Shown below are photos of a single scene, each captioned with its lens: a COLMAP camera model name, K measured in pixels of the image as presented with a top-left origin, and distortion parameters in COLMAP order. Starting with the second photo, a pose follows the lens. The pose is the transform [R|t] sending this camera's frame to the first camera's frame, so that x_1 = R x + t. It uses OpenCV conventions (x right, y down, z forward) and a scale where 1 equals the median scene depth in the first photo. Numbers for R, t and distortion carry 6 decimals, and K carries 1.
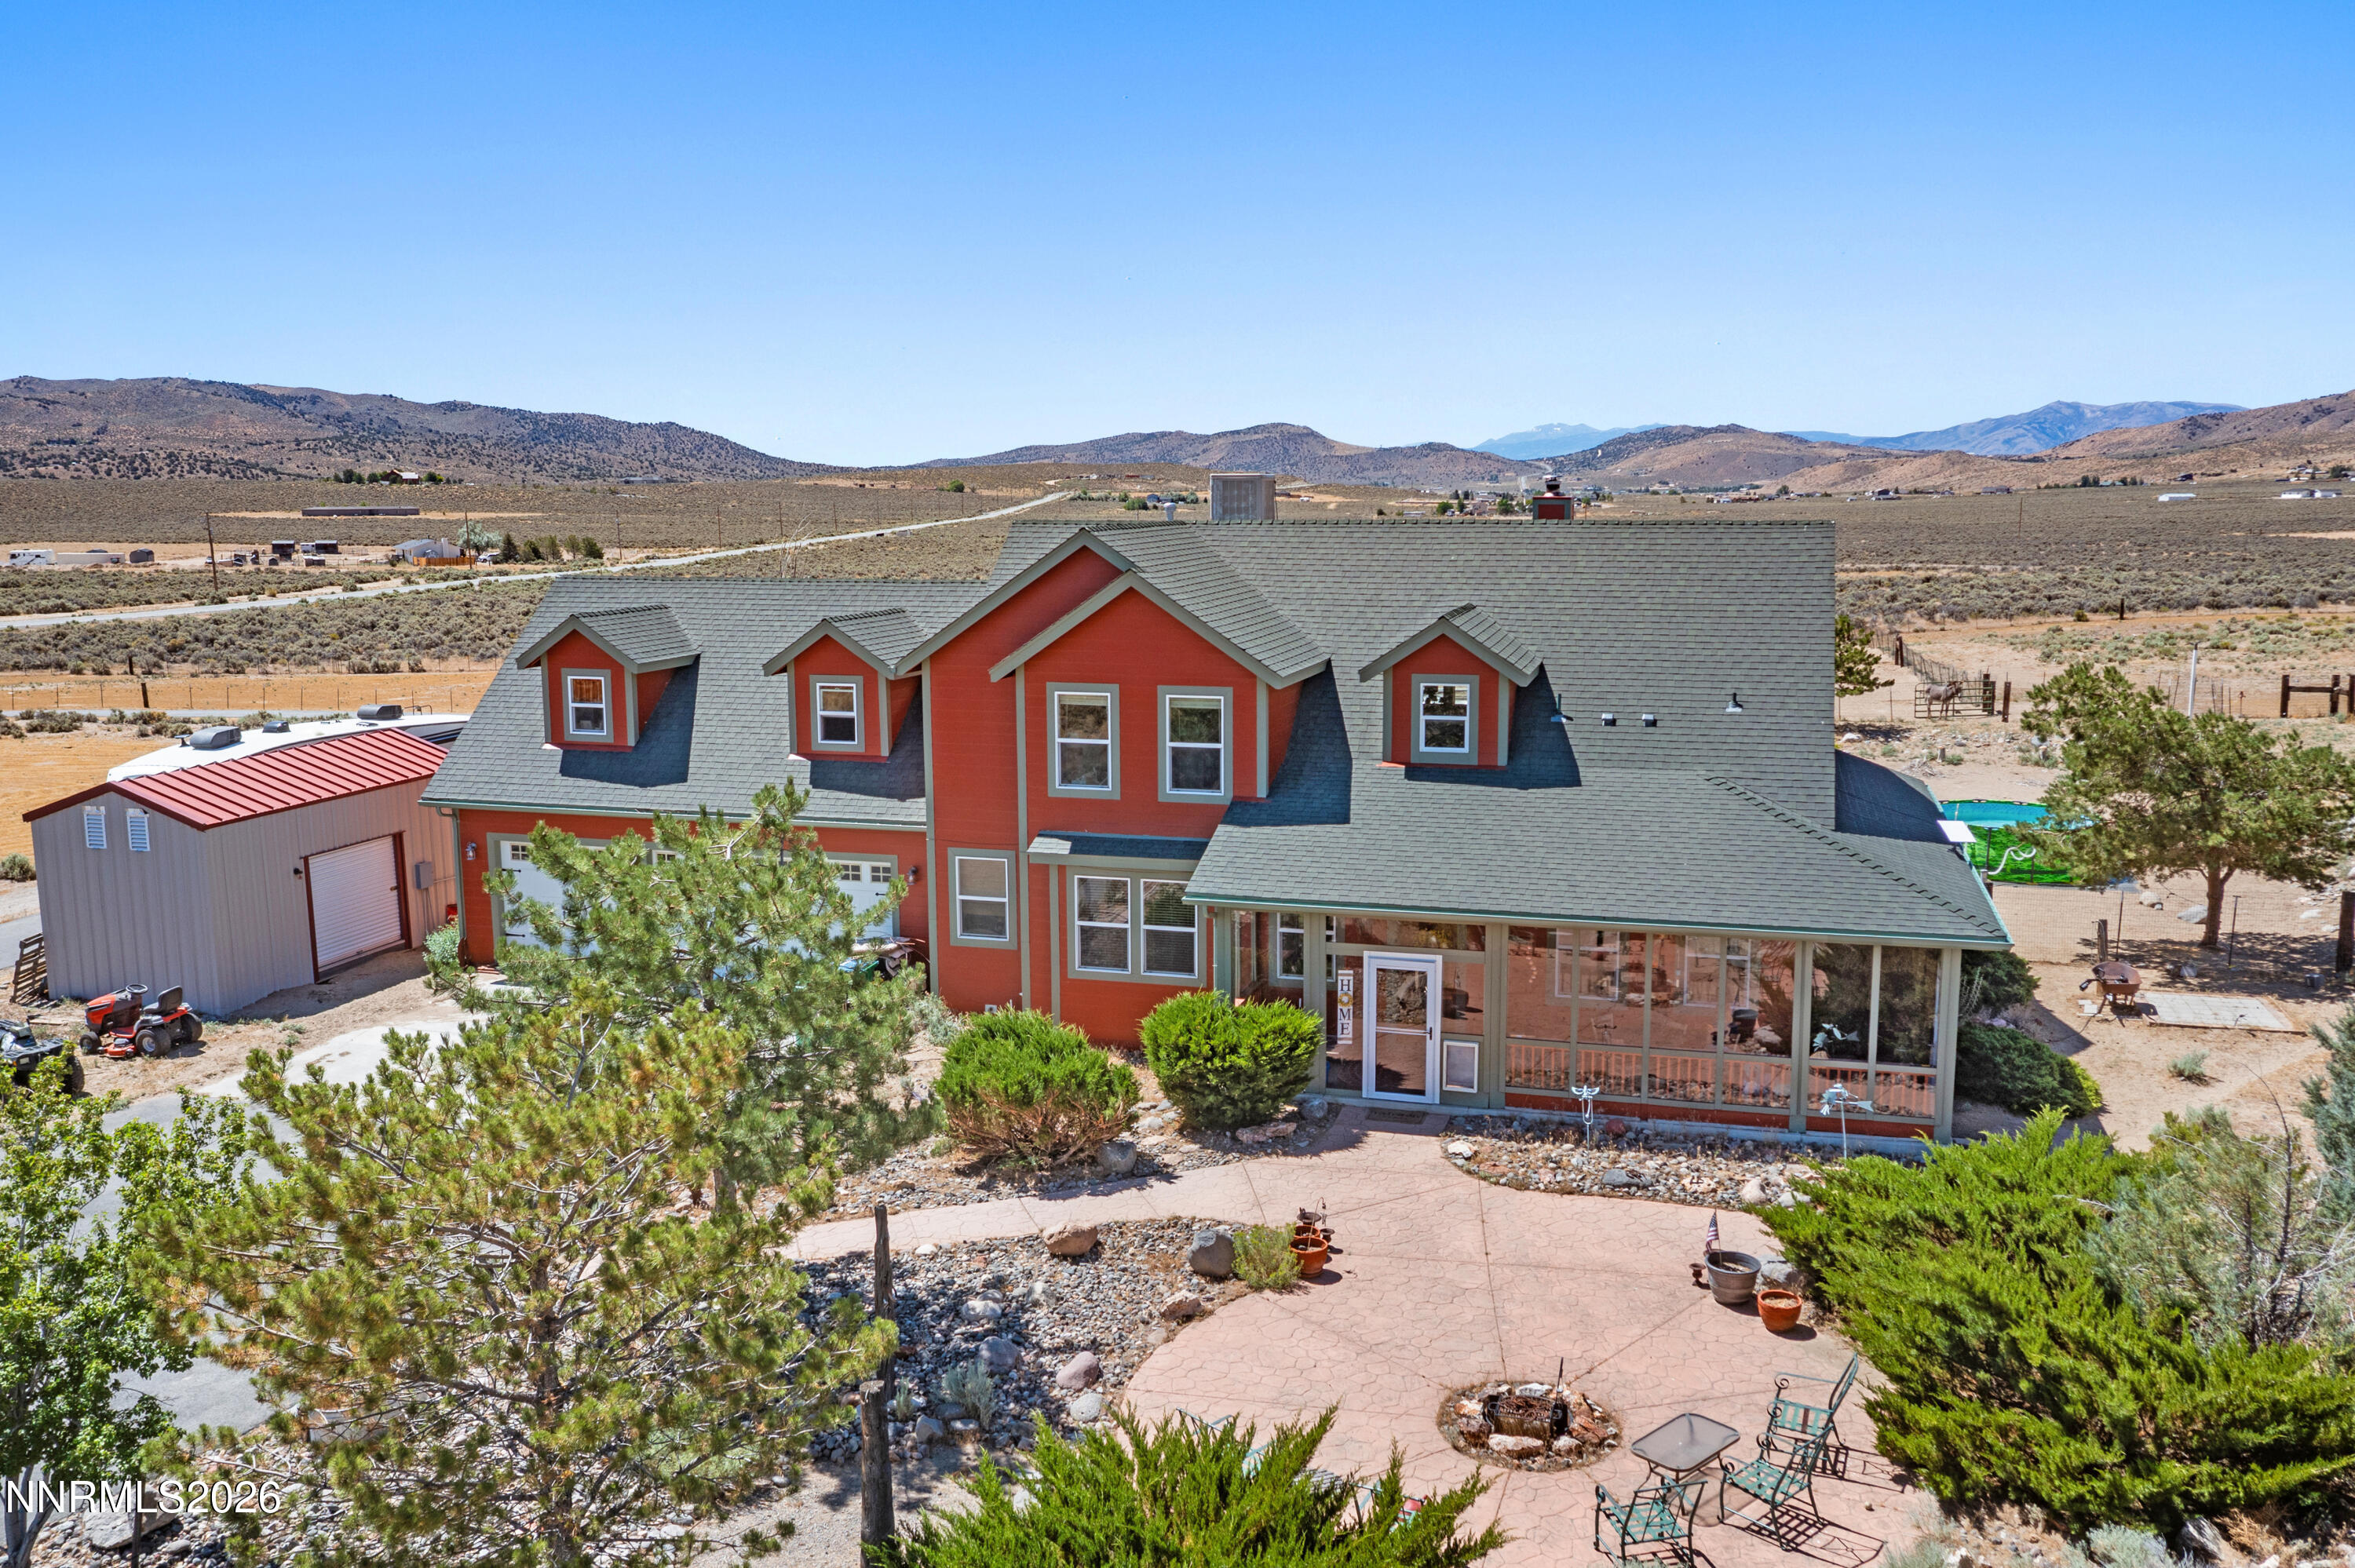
lens RADIAL K [[1918.8, 0, 1177.5], [0, 1918.8, 784.0], [0, 0, 1]] dist [-0.011992, 0.004501]
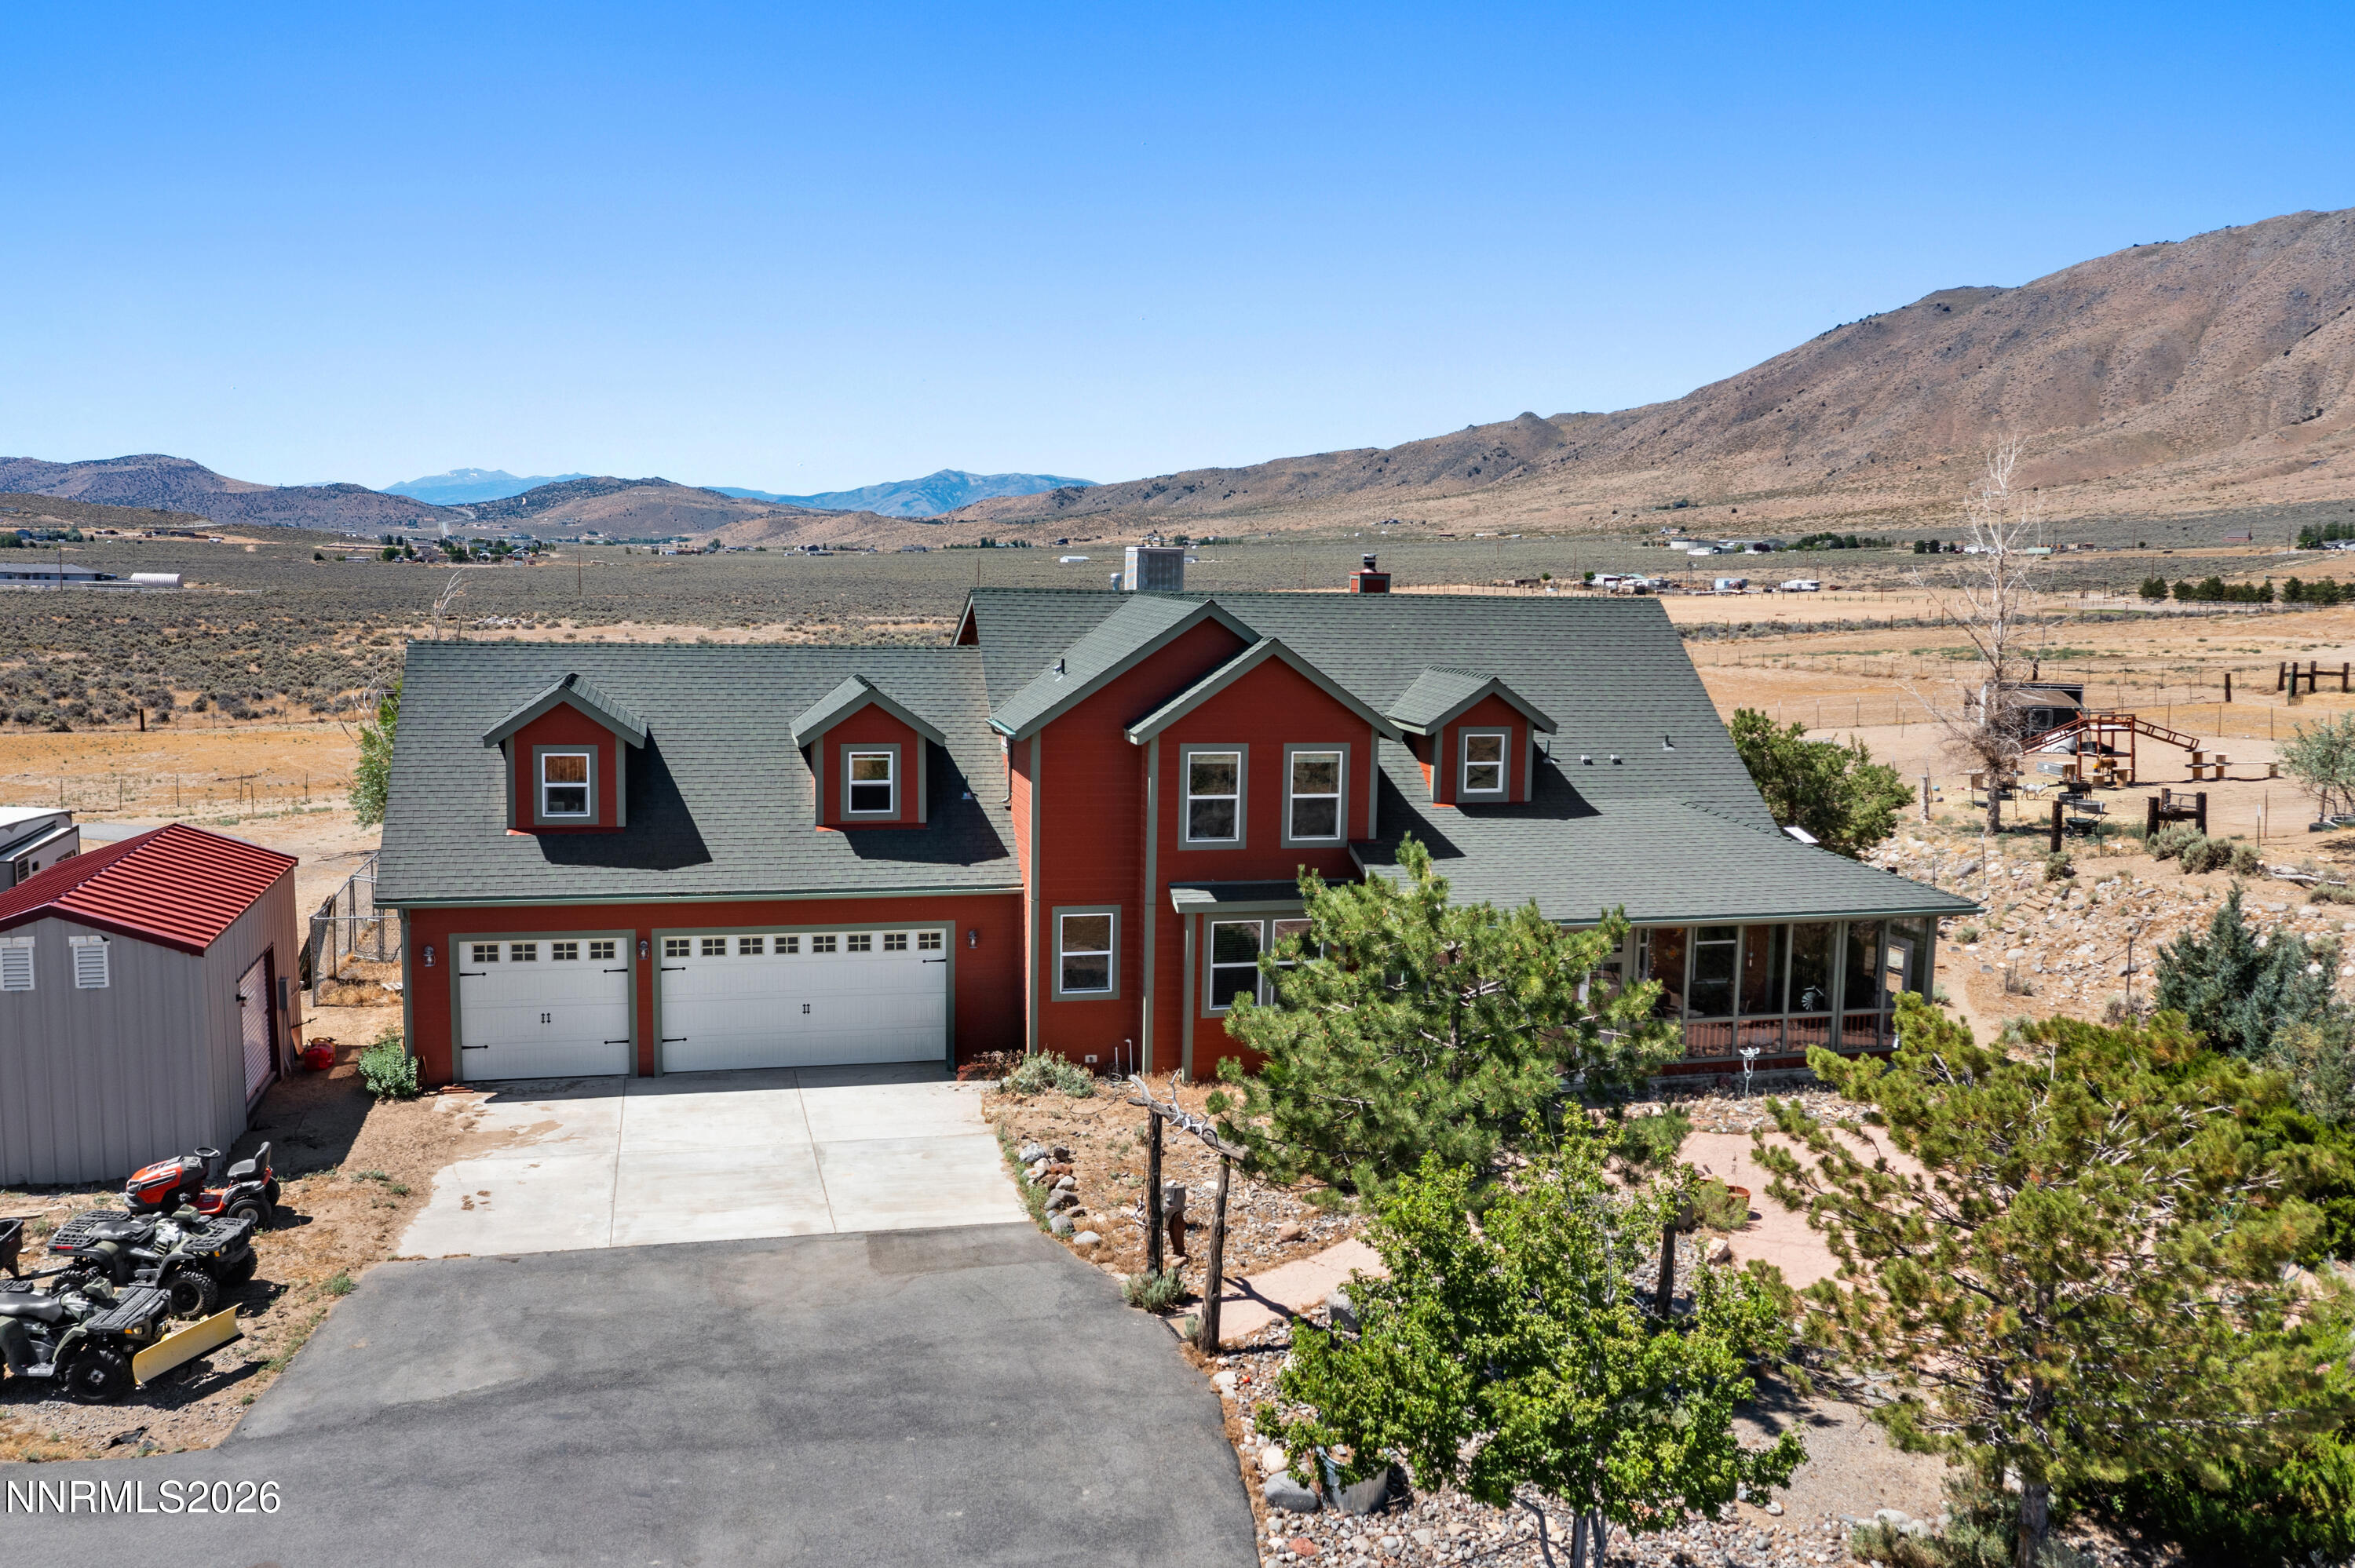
lens RADIAL K [[1893.3, 0, 1177.5], [0, 1893.3, 784.0], [0, 0, 1]] dist [-0.014675, 0.007107]
pose [[0.854641, -0.038279, 0.517806, -0.617979], [0.051012, 0.998644, -0.010370, -0.019939], [-0.516707, 0.035277, 0.855435, 0.099399]]
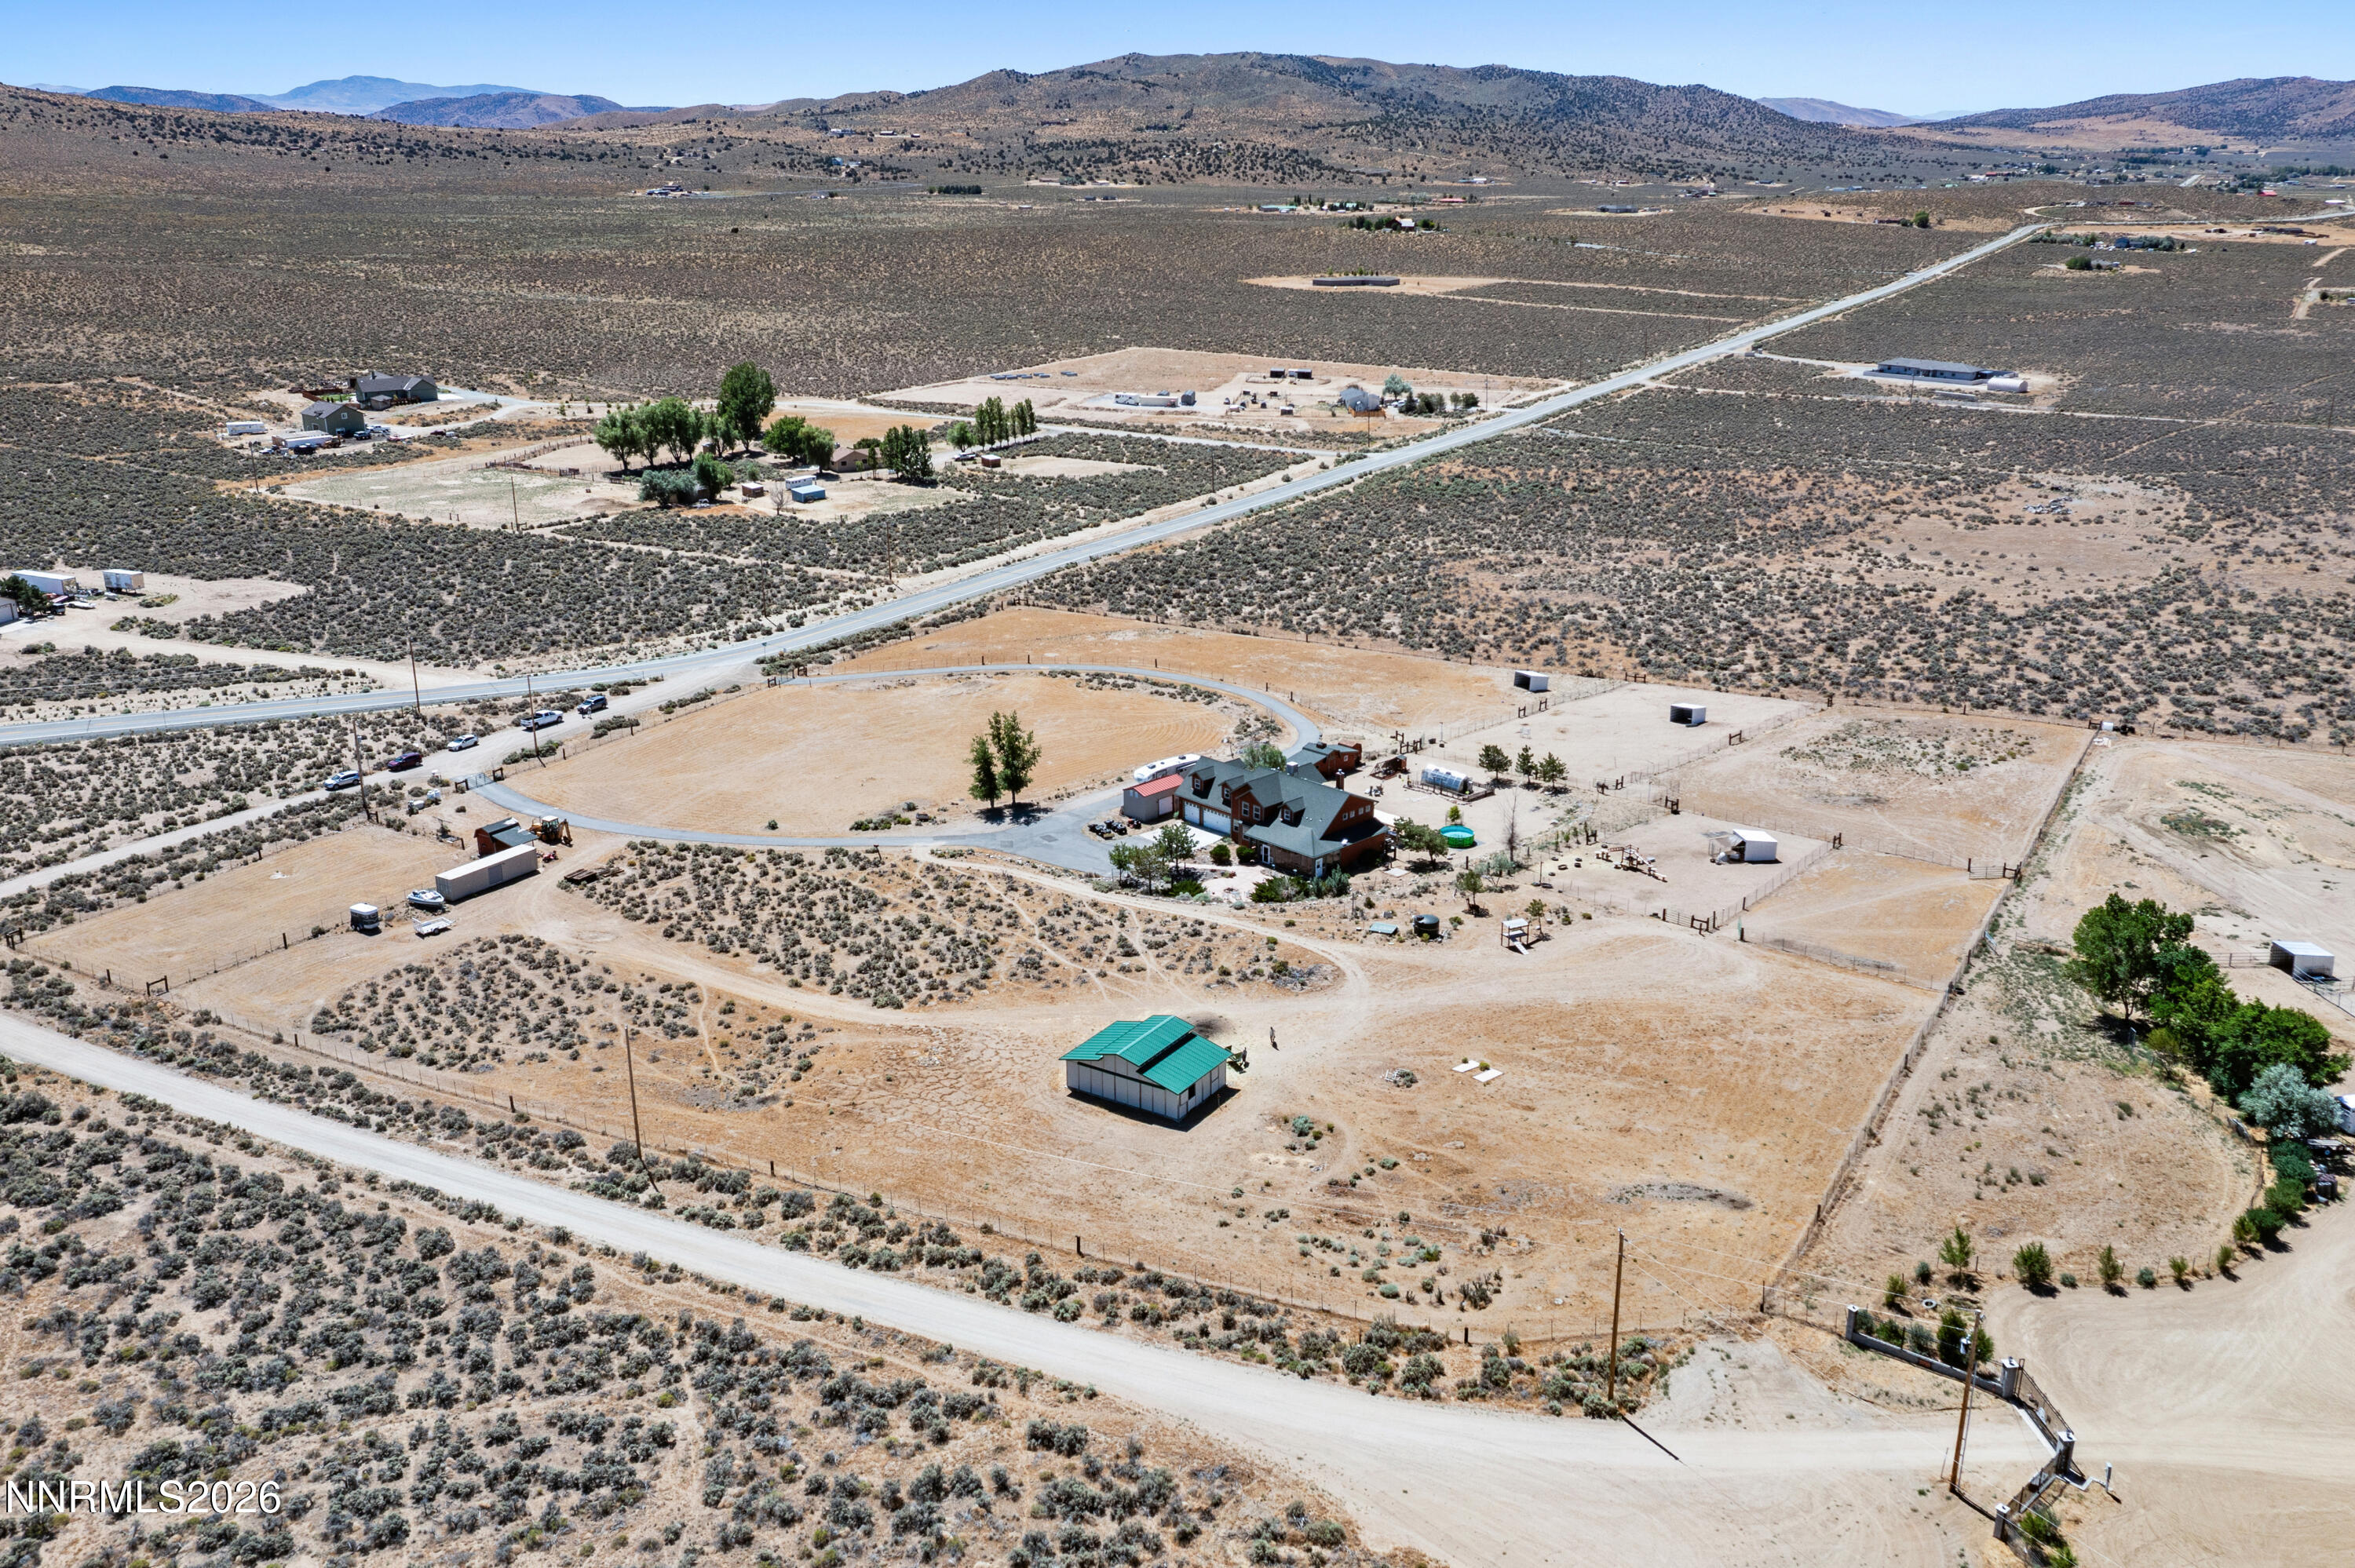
lens RADIAL K [[1918.8, 0, 1177.5], [0, 1918.8, 784.0], [0, 0, 1]] dist [-0.011992, 0.004501]
pose [[0.871543, 0.158773, -0.463901, 3.183394], [-0.075518, 0.978298, 0.192949, -1.544721], [0.484469, -0.133131, 0.864619, -5.601243]]
